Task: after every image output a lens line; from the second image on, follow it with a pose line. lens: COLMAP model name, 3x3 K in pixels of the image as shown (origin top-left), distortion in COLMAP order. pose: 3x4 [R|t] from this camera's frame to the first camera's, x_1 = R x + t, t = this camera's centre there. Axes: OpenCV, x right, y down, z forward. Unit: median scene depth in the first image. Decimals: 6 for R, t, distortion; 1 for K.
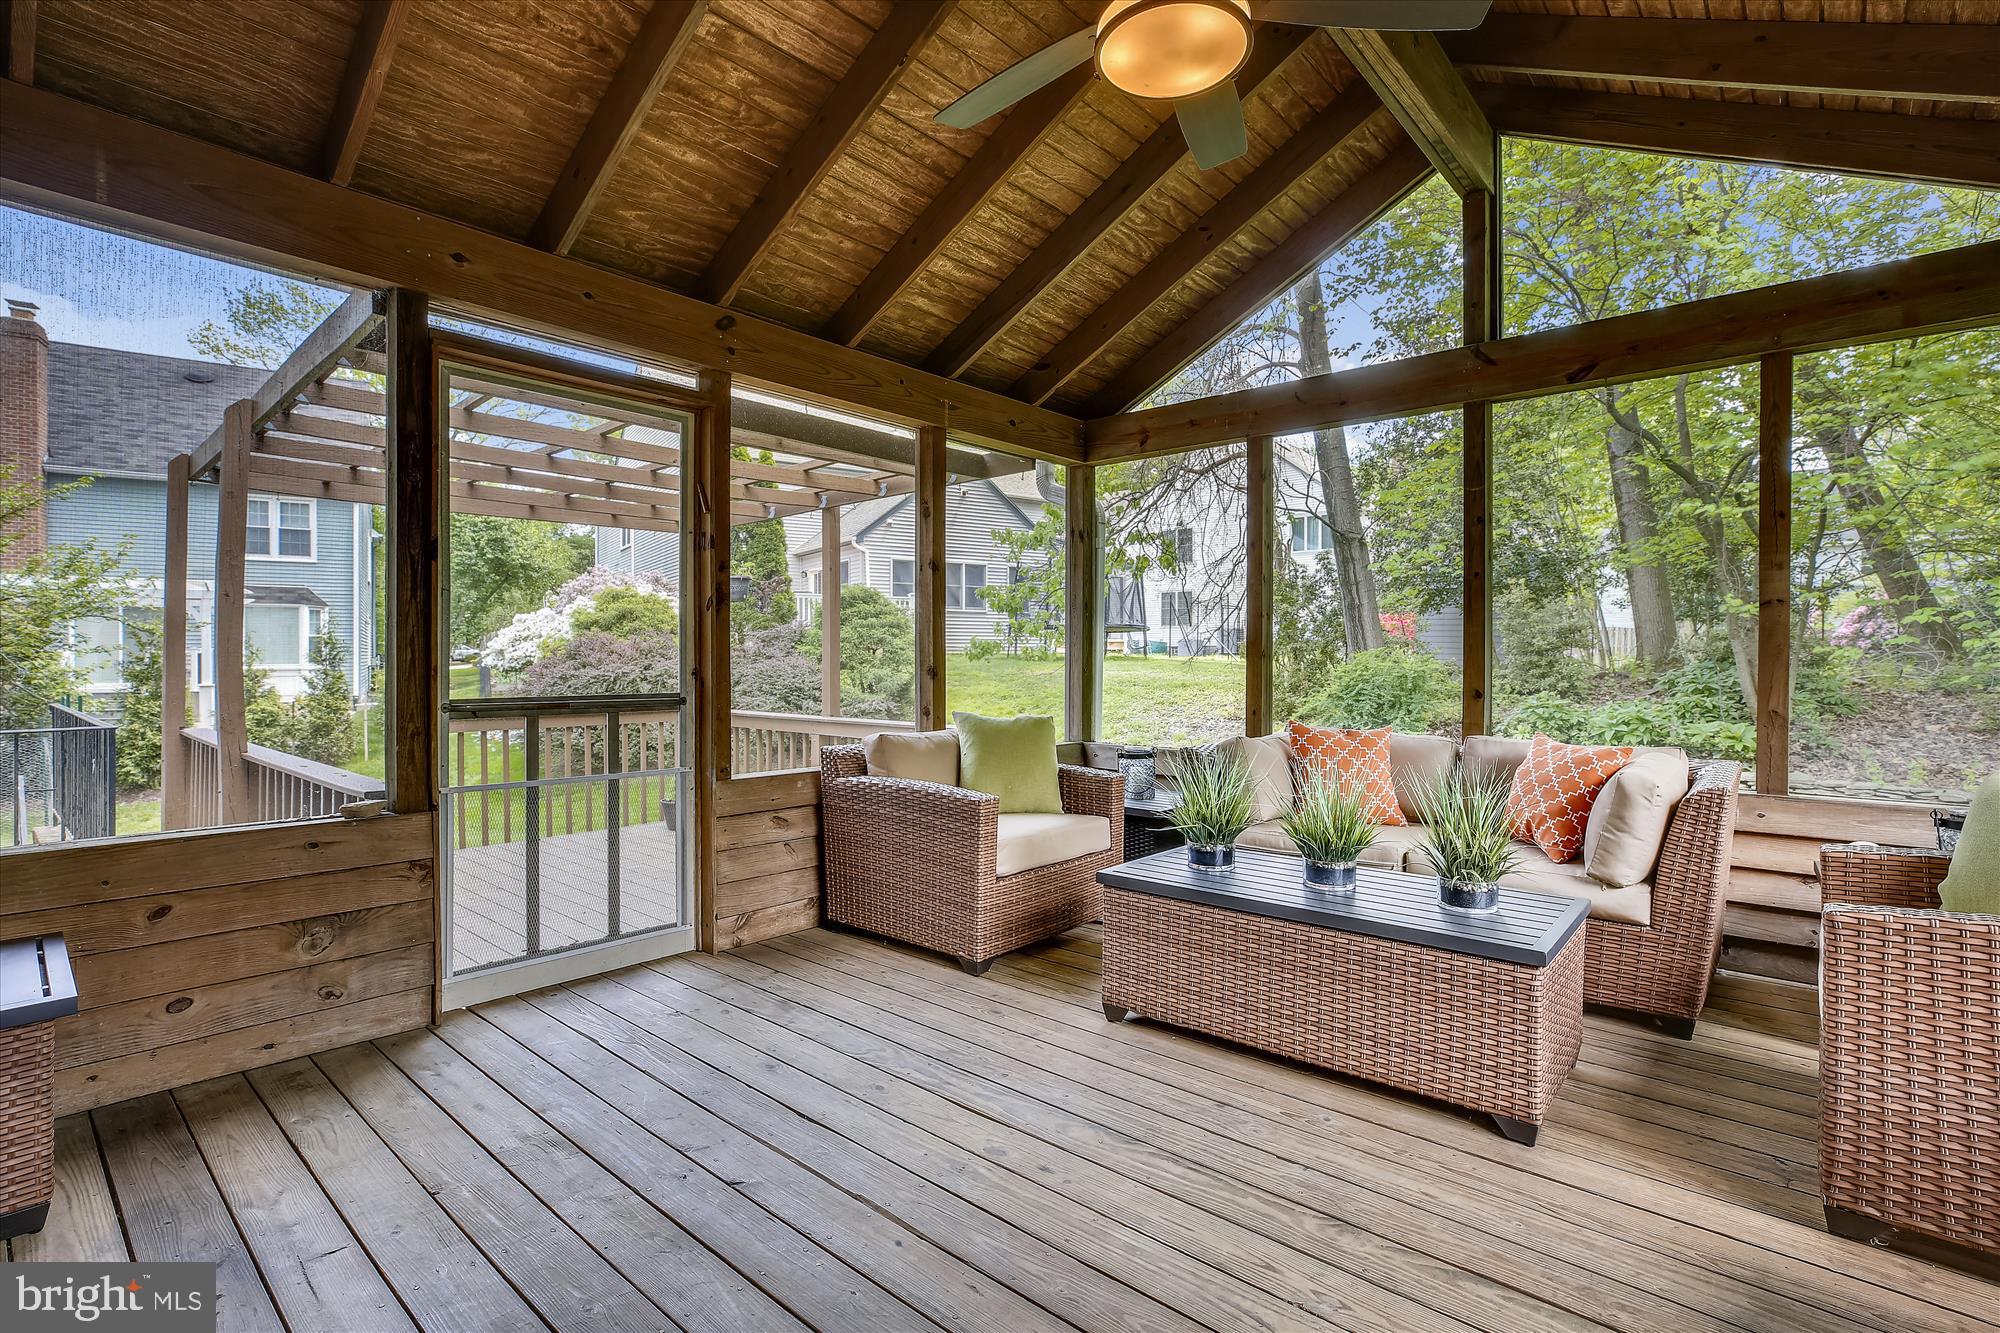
lens RADIAL K [[928.3, 0, 1018.3], [0, 928.3, 659.4], [0, 0, 1]] dist [-0.021951, 0.004495]
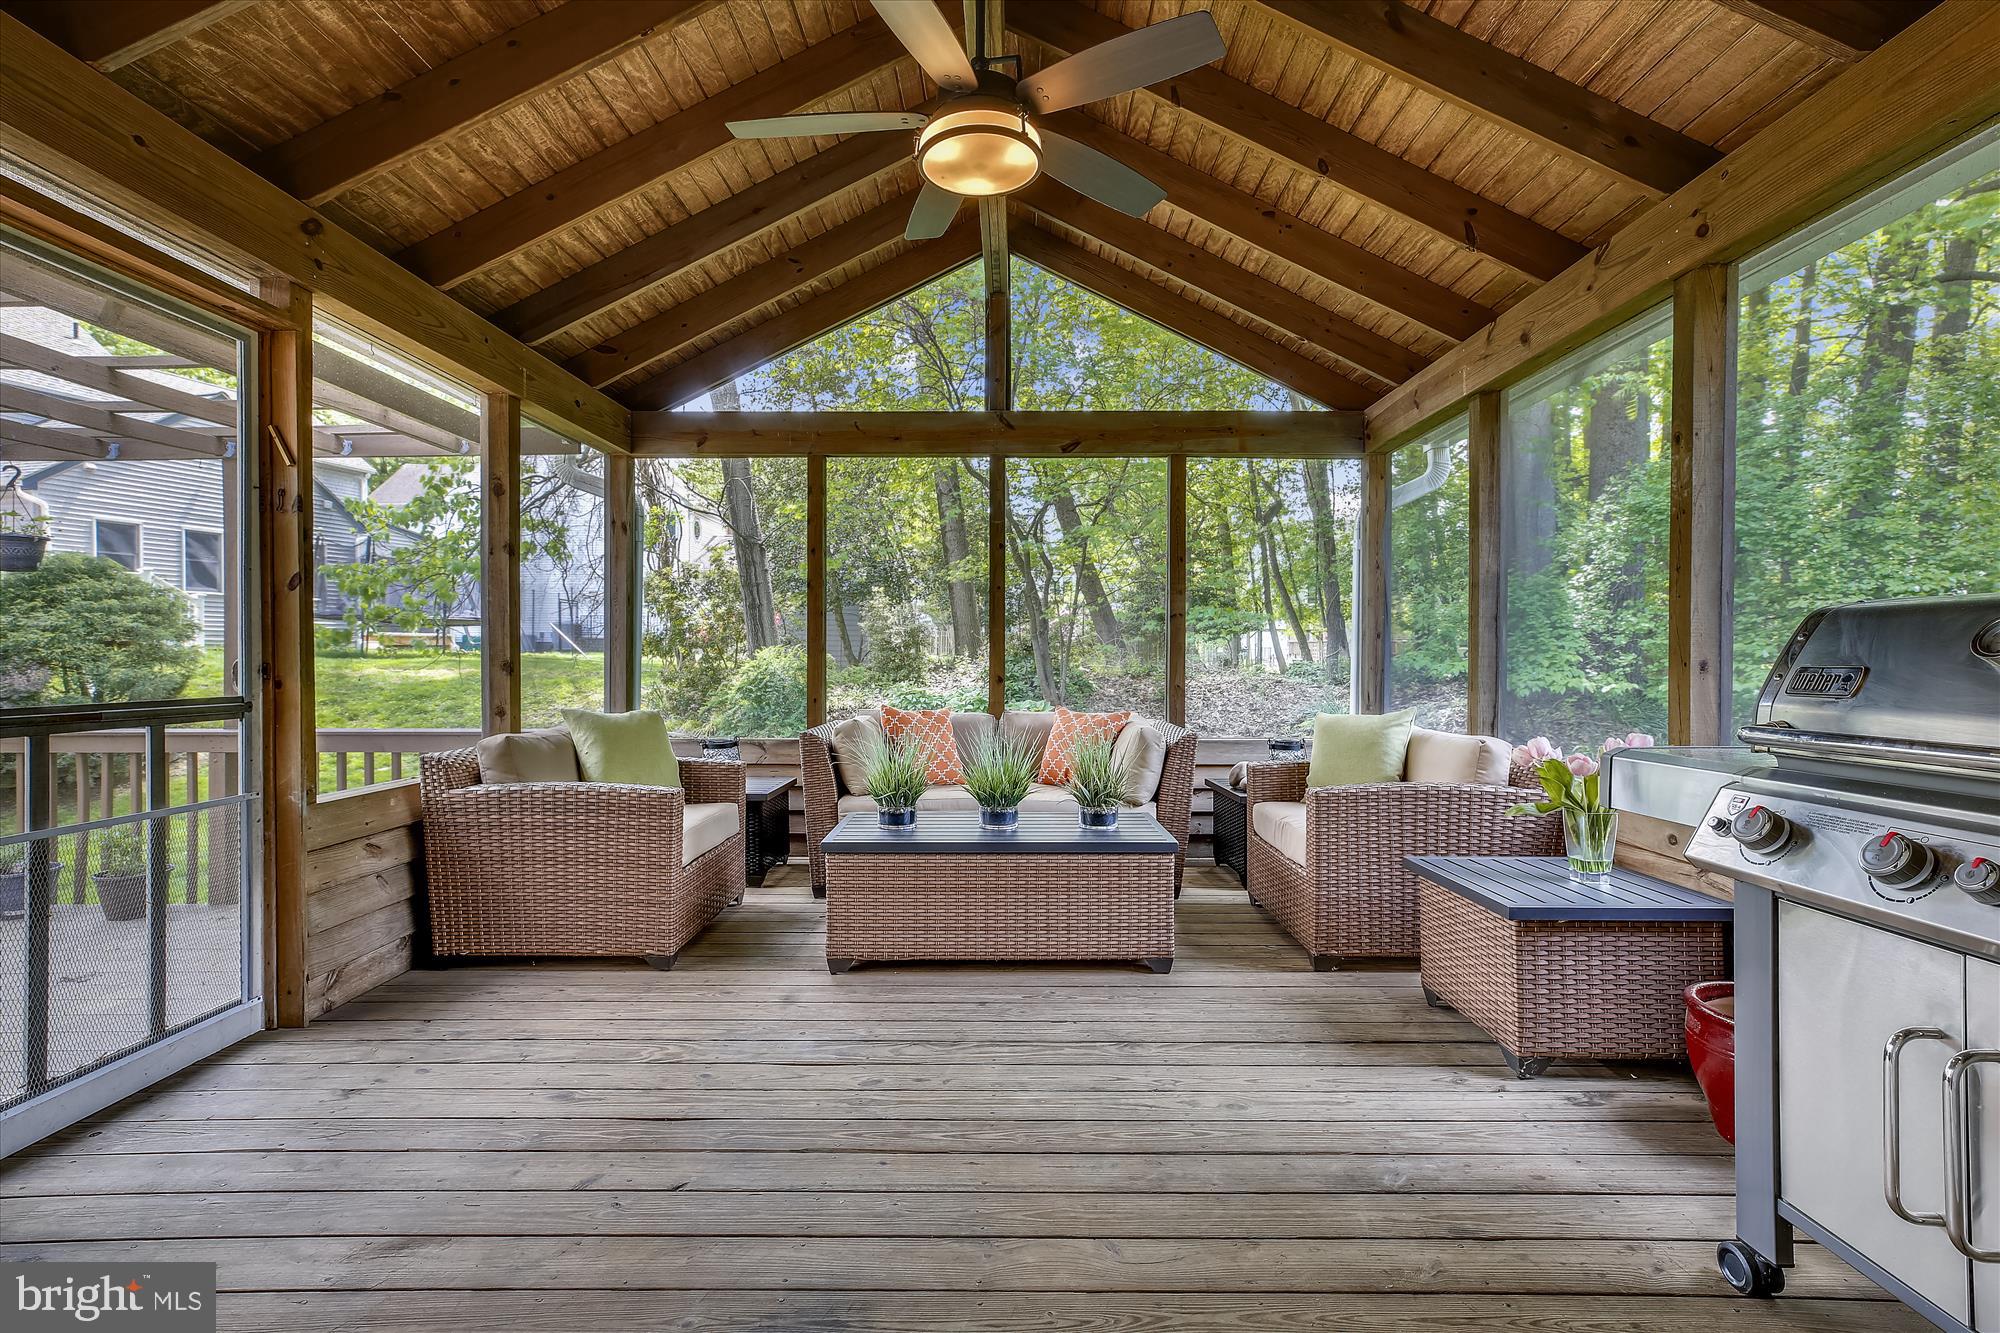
lens RADIAL K [[896.1, 0, 1002.2], [0, 896.1, 659.6], [0, 0, 1]] dist [0.003170, 0.005571]
pose [[0.765420, -0.005311, 0.643509, -0.323174], [0.002546, 0.999983, 0.005224, 0.003063], [-0.643526, -0.002361, 0.765421, 0.025414]]
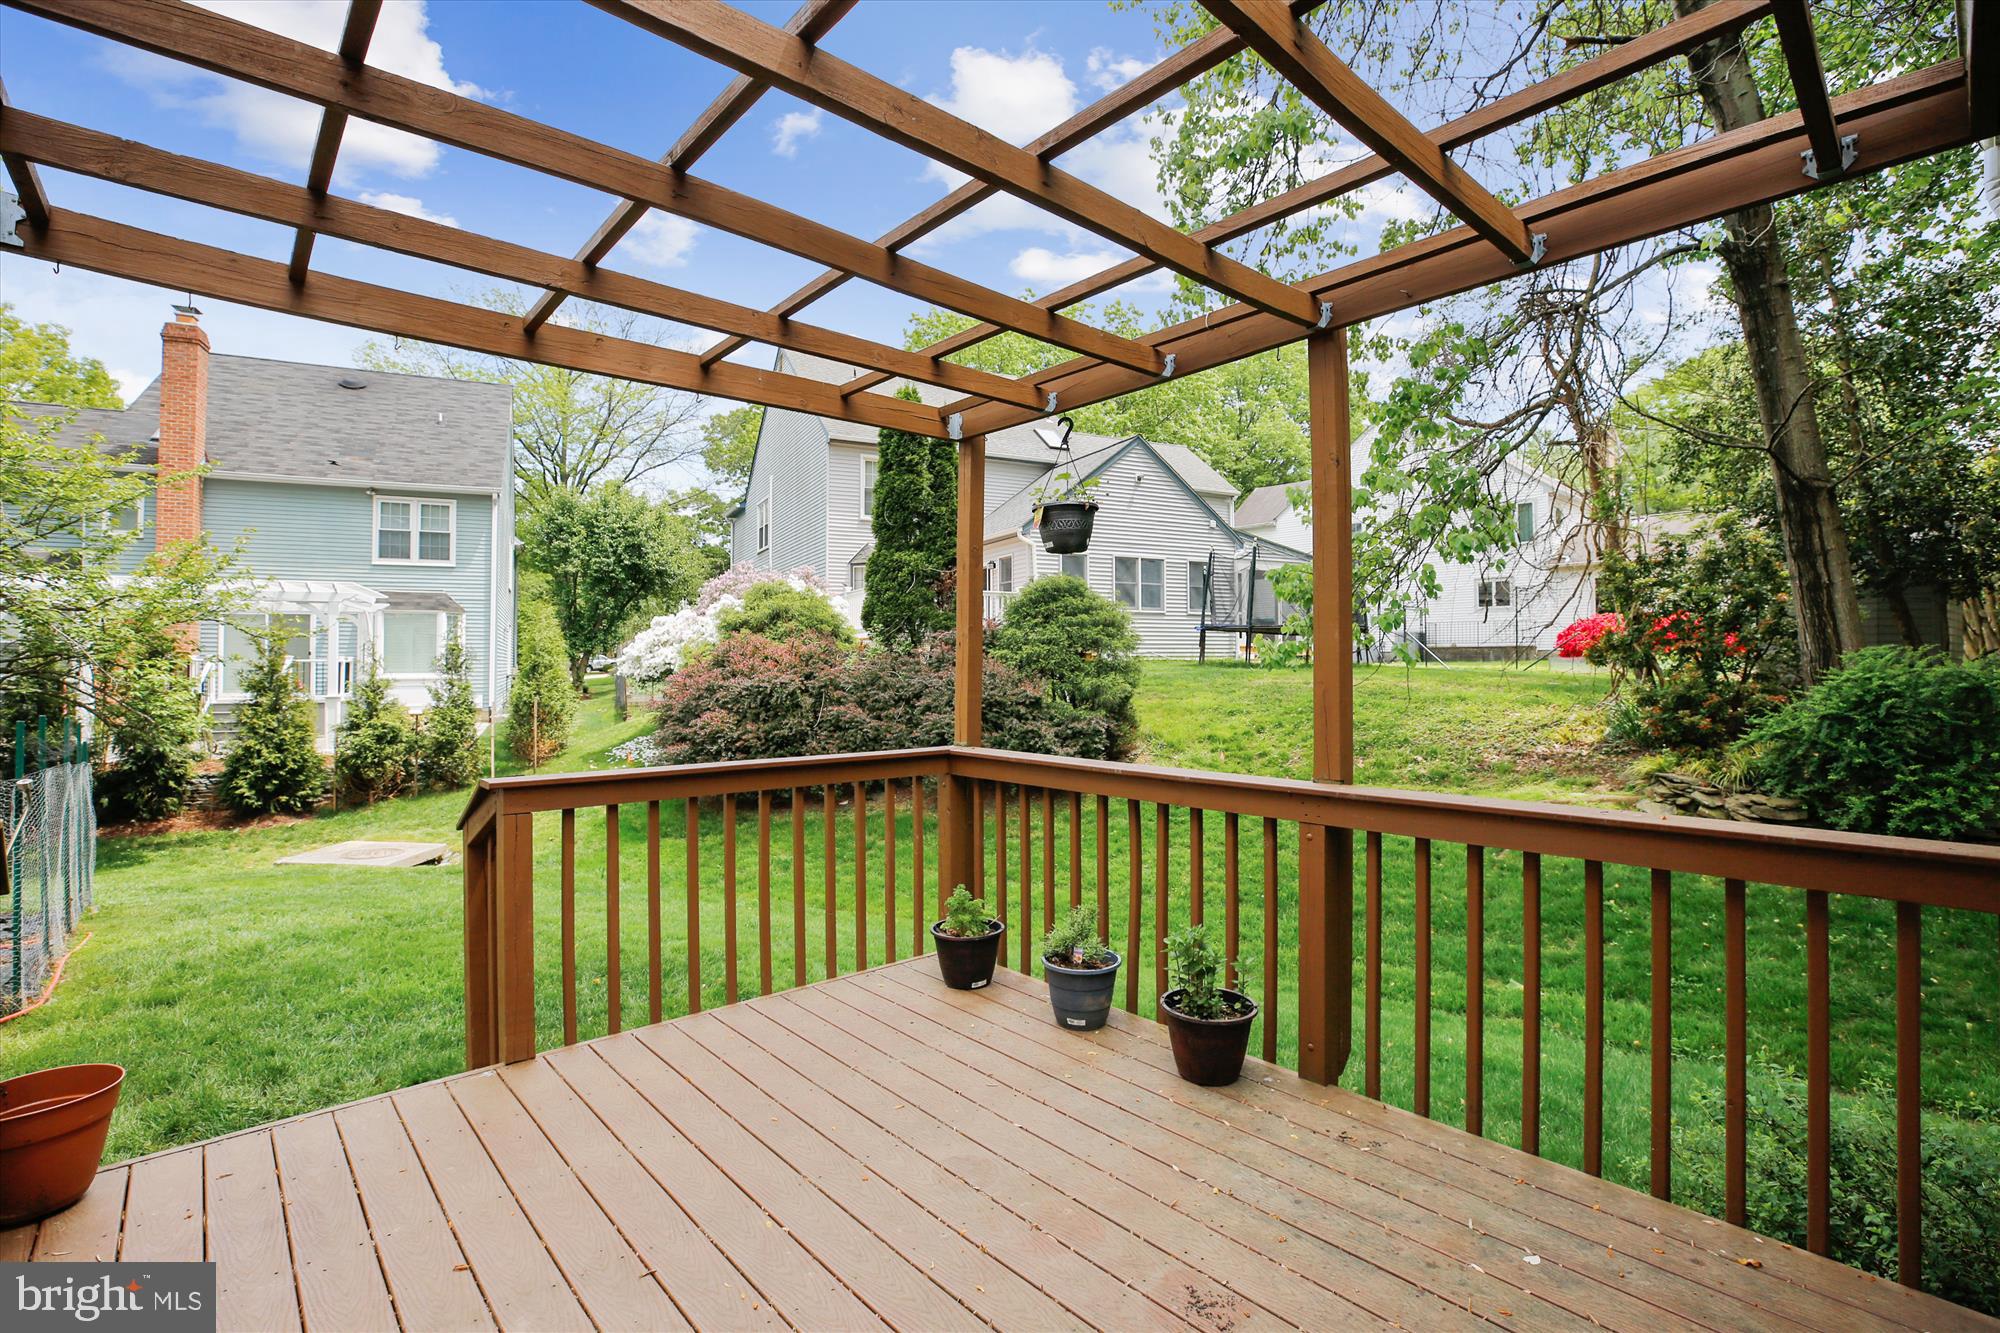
lens RADIAL K [[928.3, 0, 1008.8], [0, 928.3, 632.9], [0, 0, 1]] dist [-0.021951, 0.004495]
pose [[0.991790, -0.006506, -0.127715, -0.493634], [0.001604, 0.999259, -0.038448, 0.007095], [0.127870, 0.037928, 0.991065, 0.864162]]
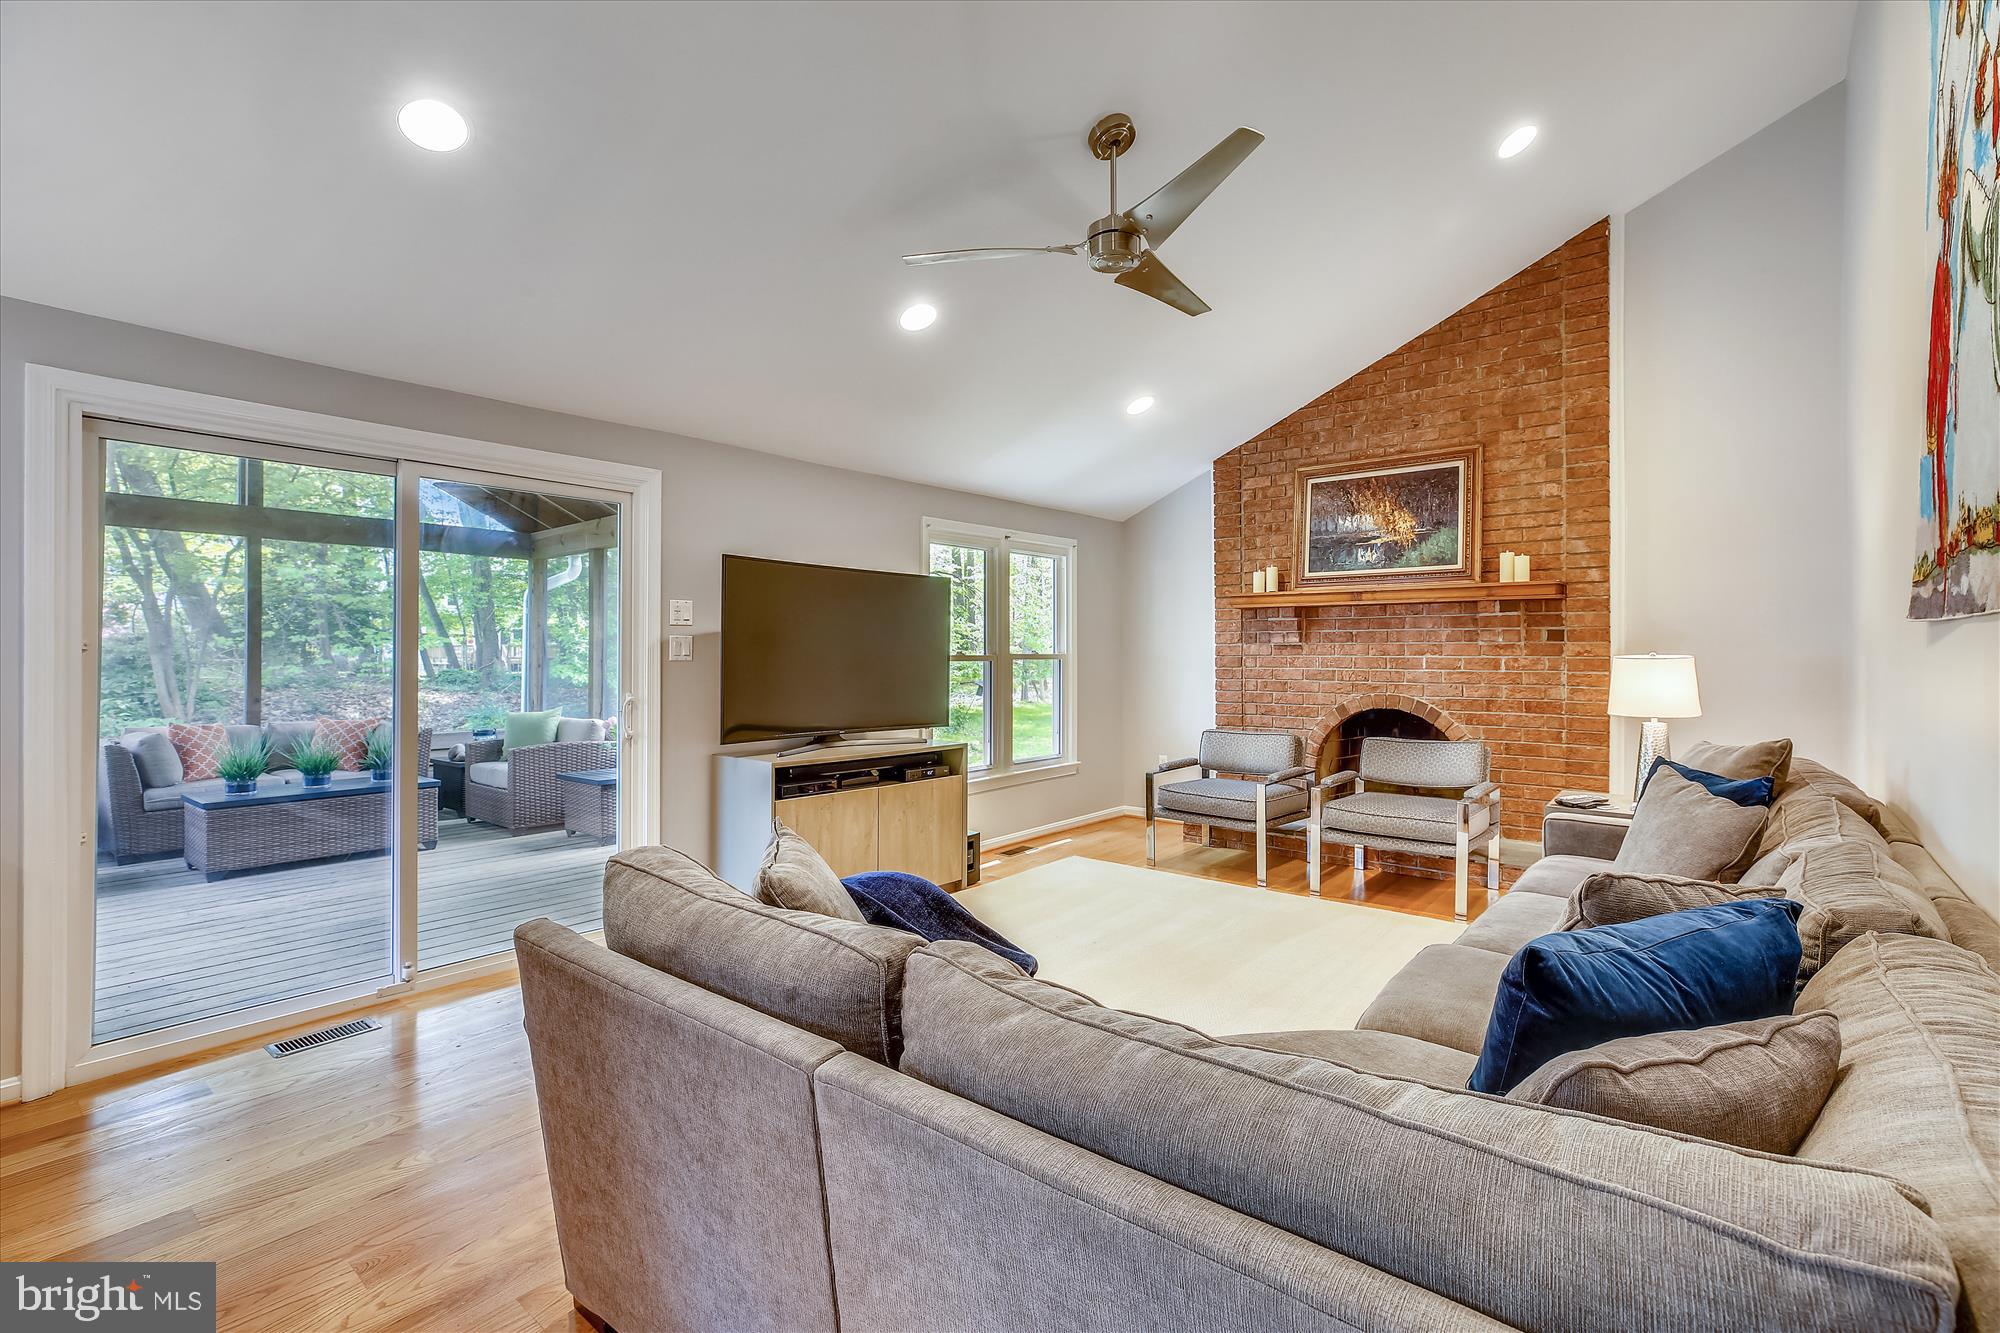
lens RADIAL K [[913.9, 0, 998.4], [0, 913.9, 647.4], [0, 0, 1]] dist [0.004890, -0.000289]
pose [[-0.010608, 0.001070, 0.999943, -1.335154], [0.000110, 0.999999, -0.001069, -0.065635], [-0.999944, 0.000099, -0.010608, -0.438667]]
